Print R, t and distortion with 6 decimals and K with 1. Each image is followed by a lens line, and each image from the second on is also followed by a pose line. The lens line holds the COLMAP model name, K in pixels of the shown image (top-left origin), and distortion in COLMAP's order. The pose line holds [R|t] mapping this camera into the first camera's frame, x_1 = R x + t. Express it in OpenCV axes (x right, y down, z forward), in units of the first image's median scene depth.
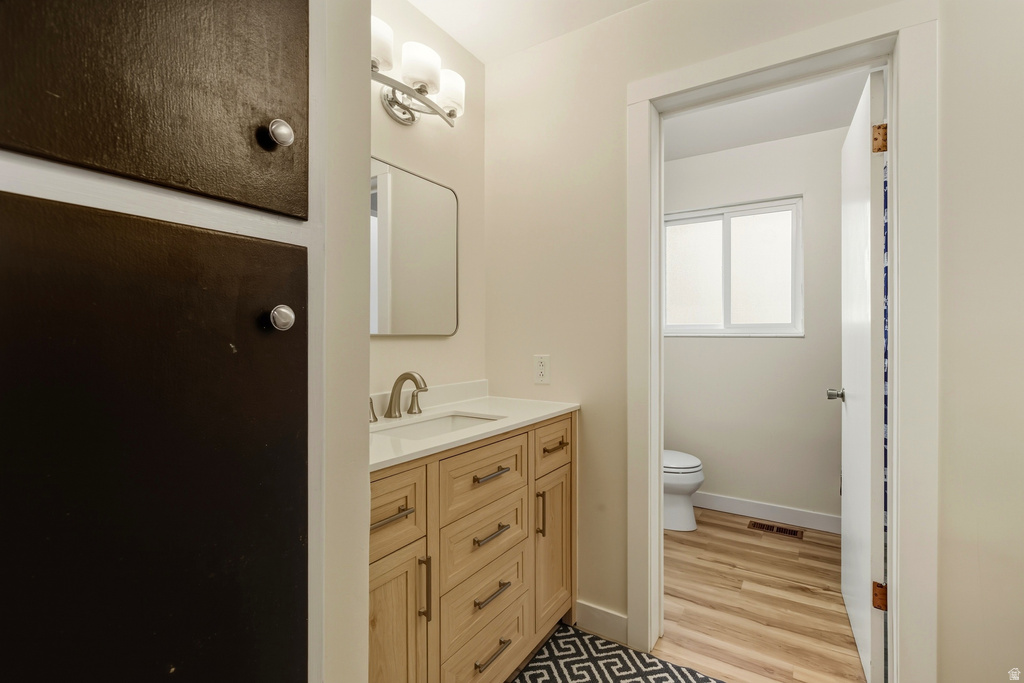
lens RADIAL K [[469.4, 0, 509.6], [0, 469.4, 339.5], [0, 0, 1]] dist [-0.000257, 0.001179]
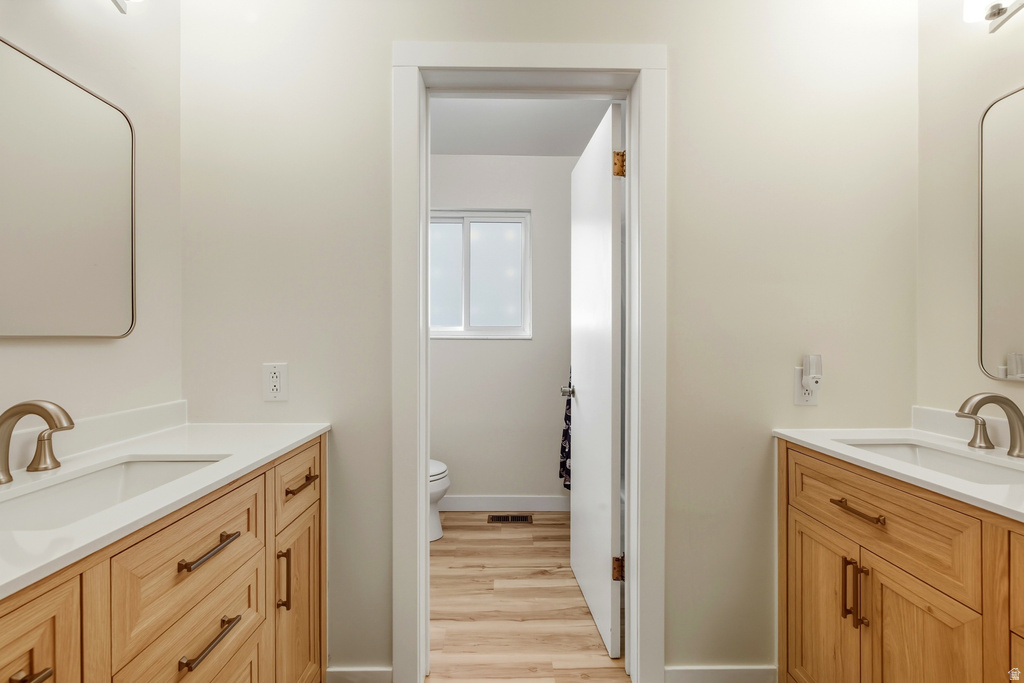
lens RADIAL K [[469.4, 0, 514.1], [0, 469.4, 341.5], [0, 0, 1]] dist [-0.000257, 0.001179]
pose [[0.826495, -0.002947, 0.562936, -0.044440], [0.002217, 0.999996, 0.001979, -0.003769], [-0.562939, -0.000388, 0.826498, 0.172259]]
